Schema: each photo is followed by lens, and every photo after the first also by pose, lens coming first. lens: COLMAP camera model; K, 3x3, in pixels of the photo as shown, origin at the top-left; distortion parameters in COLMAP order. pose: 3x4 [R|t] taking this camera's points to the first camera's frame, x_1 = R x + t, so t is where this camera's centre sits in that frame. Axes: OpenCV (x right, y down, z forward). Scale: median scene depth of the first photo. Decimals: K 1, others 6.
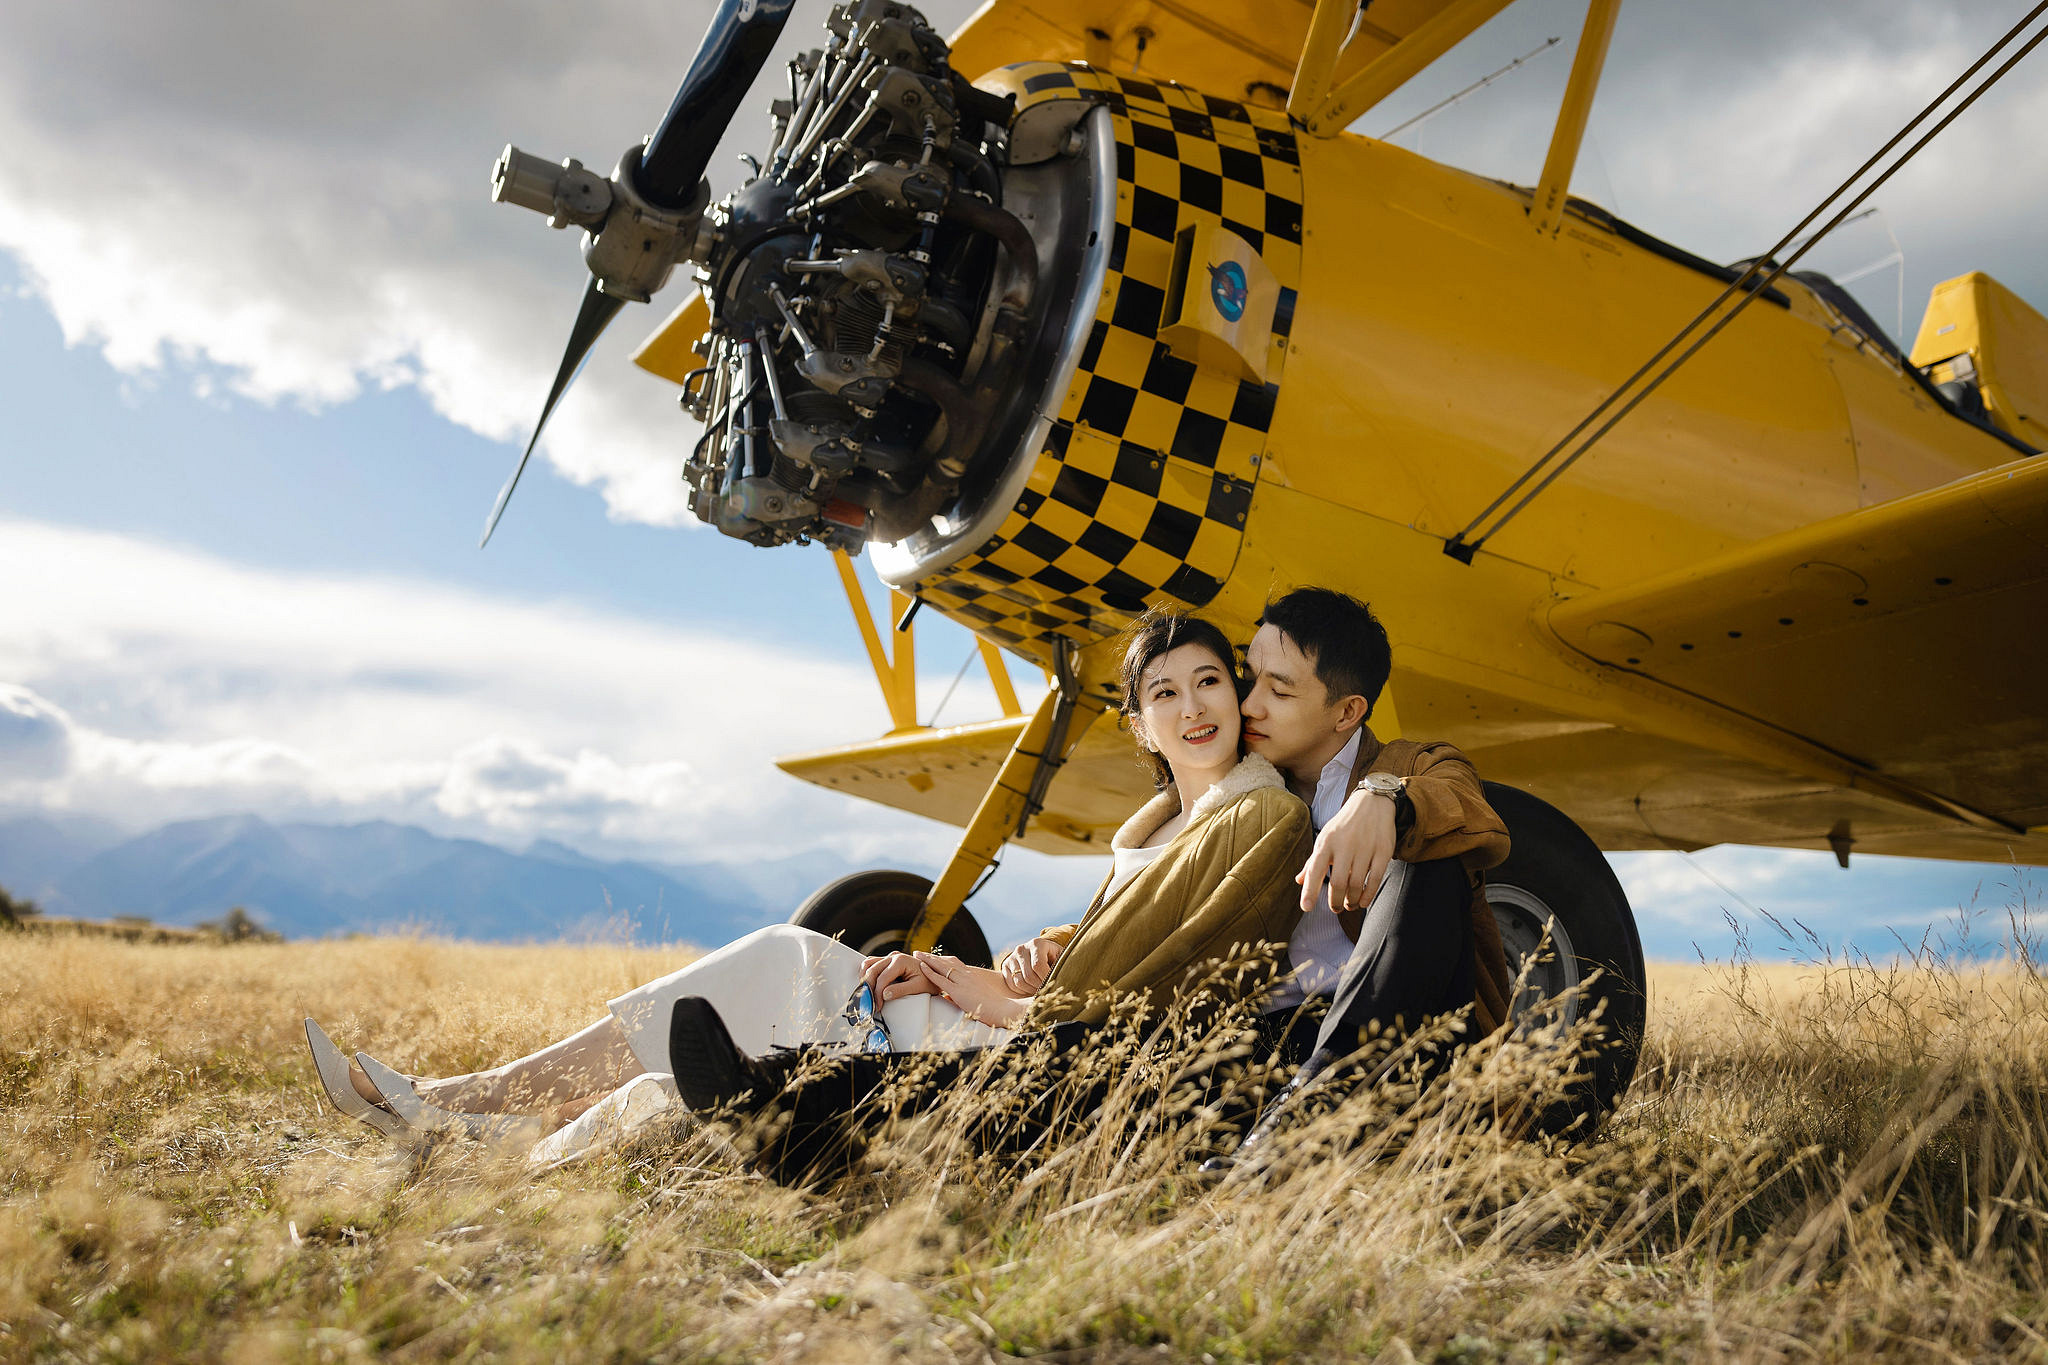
lens RADIAL K [[1667.4, 0, 1024.0], [0, 1667.4, 682.5], [0, 0, 1]] dist [0.003738, 0.003838]
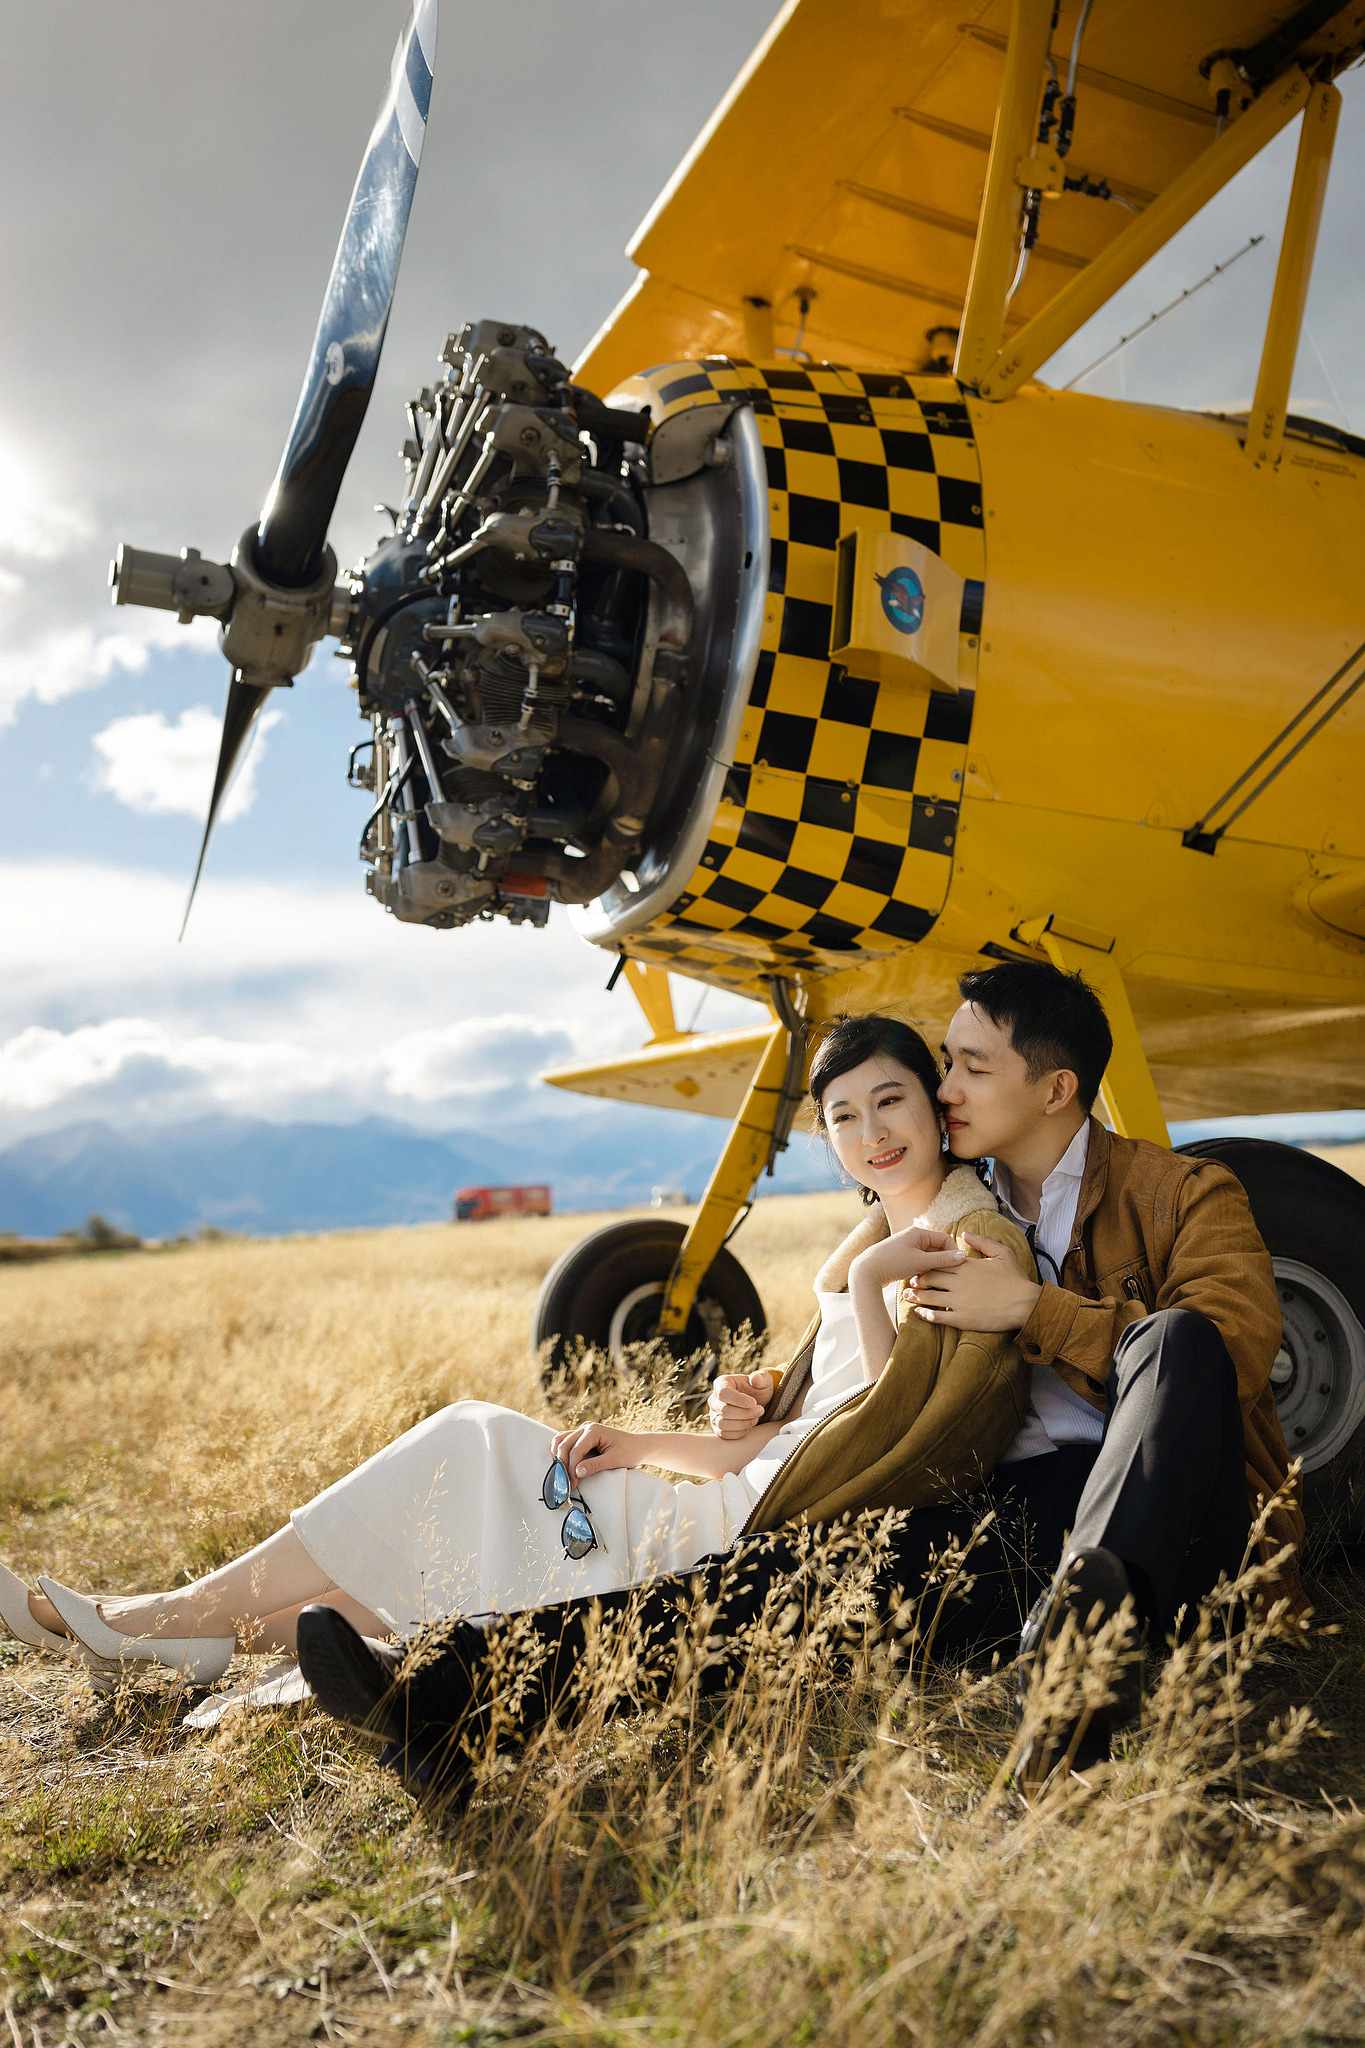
lens RADIAL K [[1667.4, 0, 680.1], [0, 1667.4, 1001.0], [0, 0, 1]] dist [0.003738, 0.003838]
pose [[0.989254, -0.114332, -0.091132, 0.057949], [0.118803, 0.991887, 0.045237, -0.070883], [0.085221, -0.055578, 0.994811, 0.077418]]
